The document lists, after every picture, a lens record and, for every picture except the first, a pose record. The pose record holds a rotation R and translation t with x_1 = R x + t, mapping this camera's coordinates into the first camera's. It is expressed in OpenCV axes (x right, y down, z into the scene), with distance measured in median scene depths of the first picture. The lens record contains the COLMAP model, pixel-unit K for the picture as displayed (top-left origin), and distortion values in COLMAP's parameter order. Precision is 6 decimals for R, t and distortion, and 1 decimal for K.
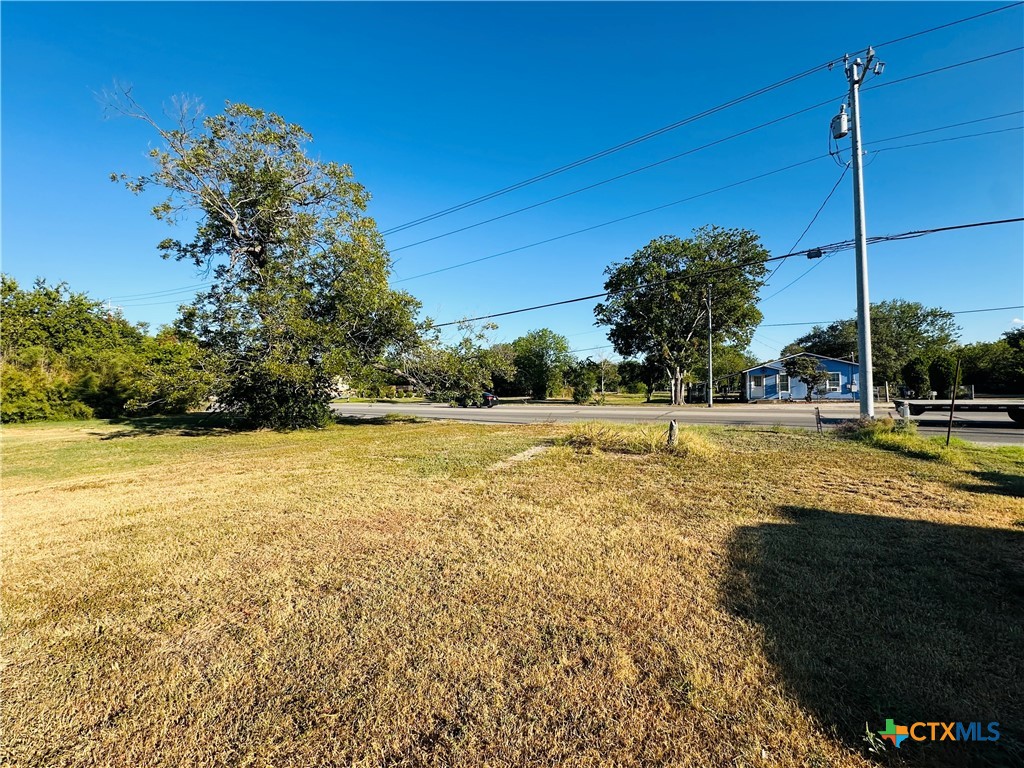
lens RADIAL K [[413.1, 0, 515.0], [0, 413.1, 384.0], [0, 0, 1]] dist [-0.000715, 0.000138]
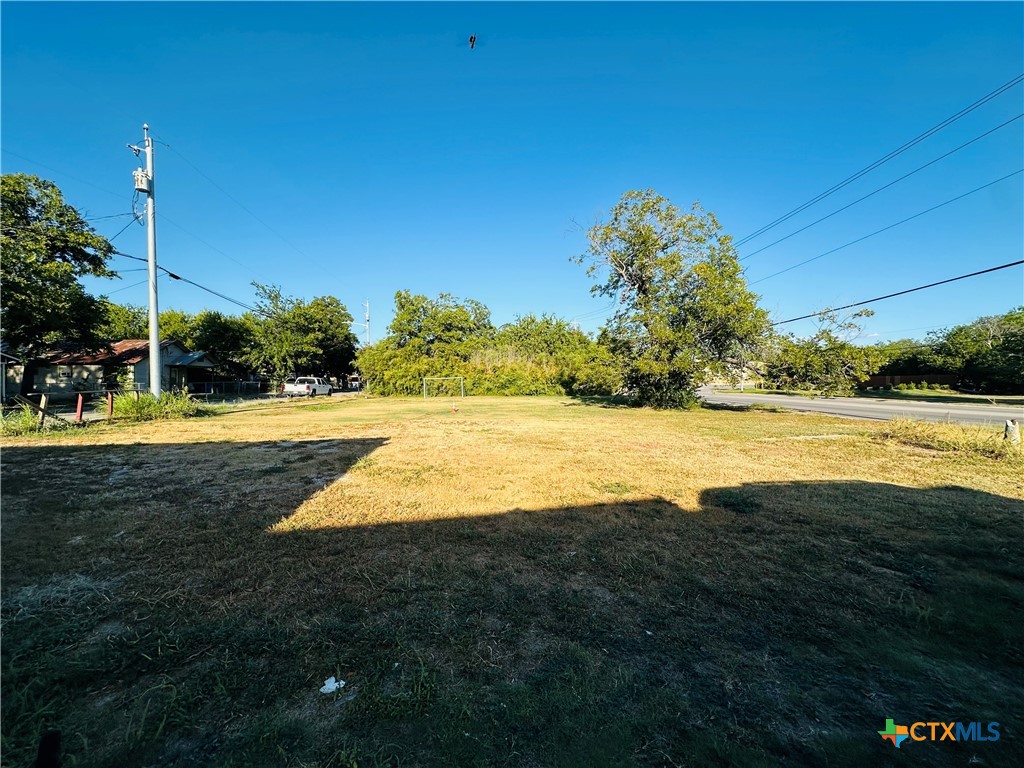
lens RADIAL K [[413.1, 0, 510.9], [0, 413.1, 380.9], [0, 0, 1]] dist [-0.000715, 0.000138]
pose [[0.591238, 0.016158, -0.806335, 0.207053], [-0.003870, 0.999845, 0.017199, -0.002135], [0.806488, -0.007048, 0.591209, -0.169533]]
